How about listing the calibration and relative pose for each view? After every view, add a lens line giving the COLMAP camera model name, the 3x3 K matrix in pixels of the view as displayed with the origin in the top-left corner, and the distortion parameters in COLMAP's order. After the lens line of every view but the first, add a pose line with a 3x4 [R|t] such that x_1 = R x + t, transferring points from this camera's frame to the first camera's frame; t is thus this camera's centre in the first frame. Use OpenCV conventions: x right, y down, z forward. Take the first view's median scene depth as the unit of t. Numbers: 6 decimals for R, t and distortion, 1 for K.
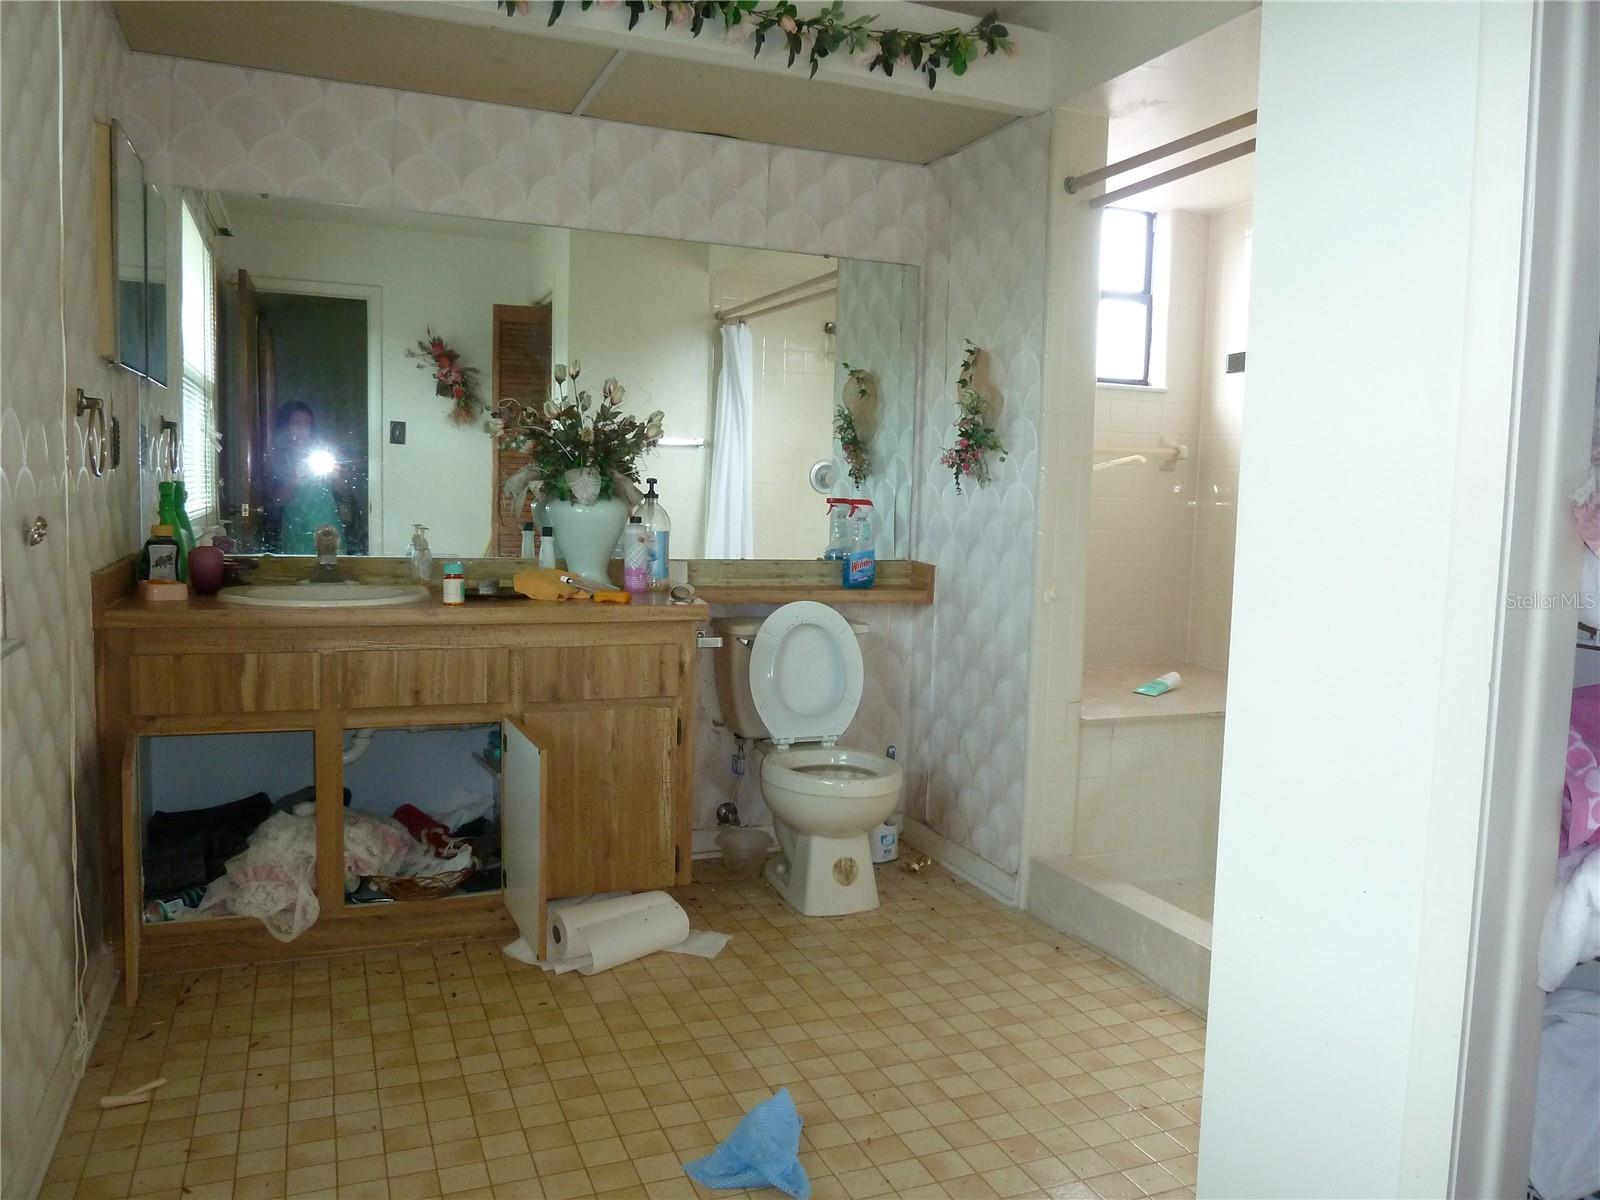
lens RADIAL K [[1189.4, 0, 798.2], [0, 1189.4, 603.0], [0, 0, 1]] dist [-0.040357, 0.008096]
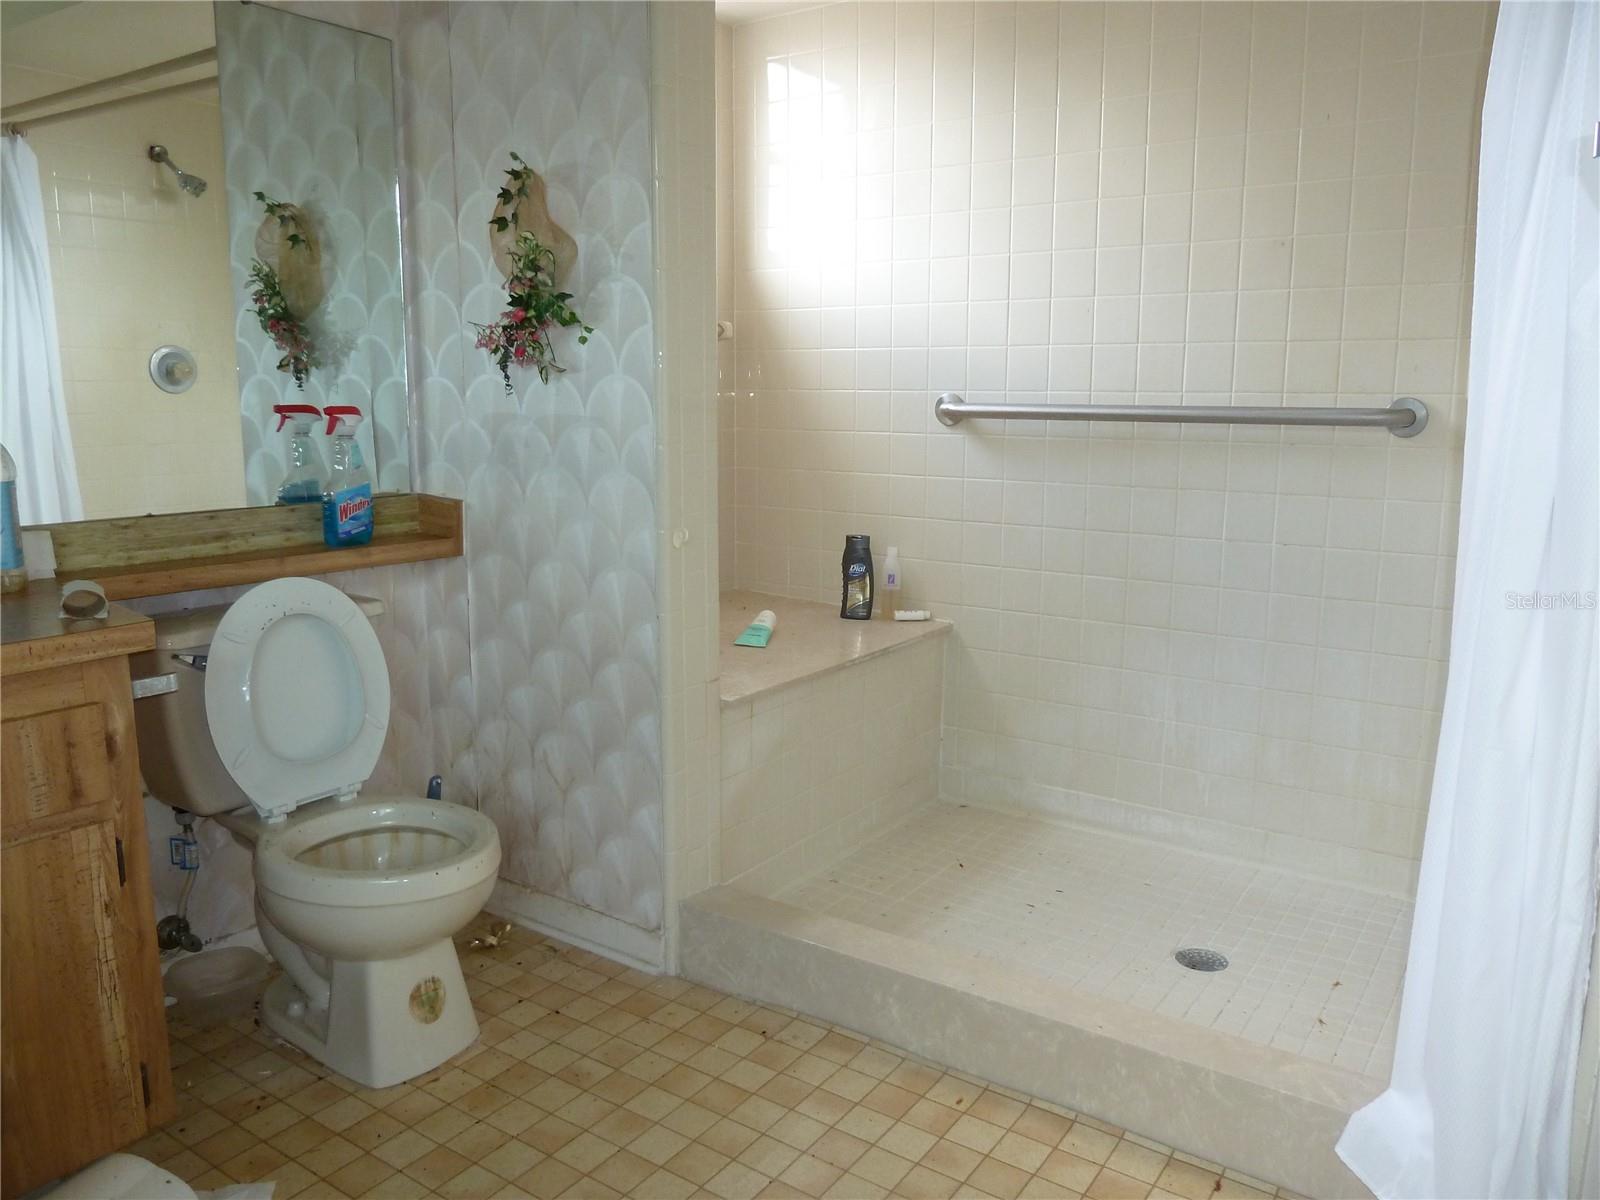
lens RADIAL K [[1189.4, 0, 802.2], [0, 1189.4, 596.1], [0, 0, 1]] dist [-0.040357, 0.008096]
pose [[0.834653, -0.118156, 0.537953, -0.103910], [0.068823, 0.991437, 0.110978, -0.043320], [-0.546459, -0.055605, 0.835638, 0.365892]]
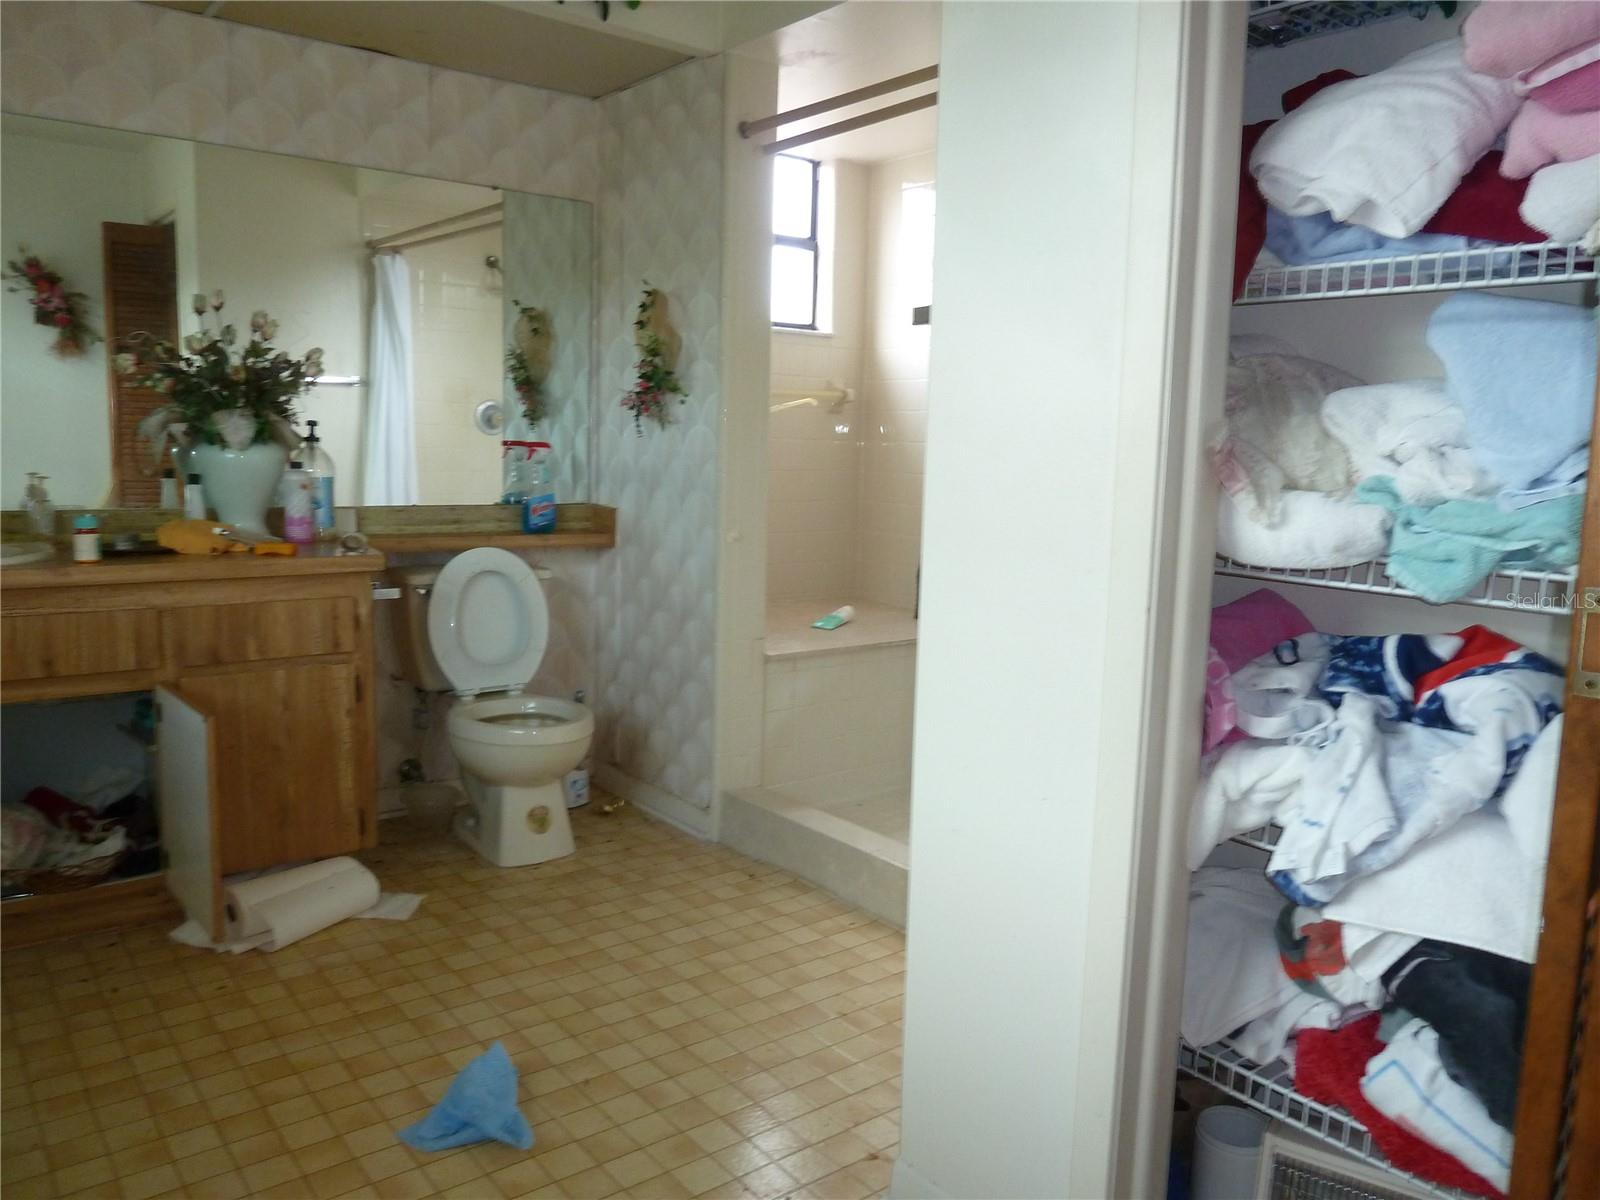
lens RADIAL K [[1189.4, 0, 801.2], [0, 1189.4, 603.2], [0, 0, 1]] dist [-0.040357, 0.008096]
pose [[0.959678, -0.038431, 0.278463, -0.018752], [0.024261, 0.998238, 0.054157, -0.002555], [-0.280054, -0.045218, 0.958919, -0.002595]]
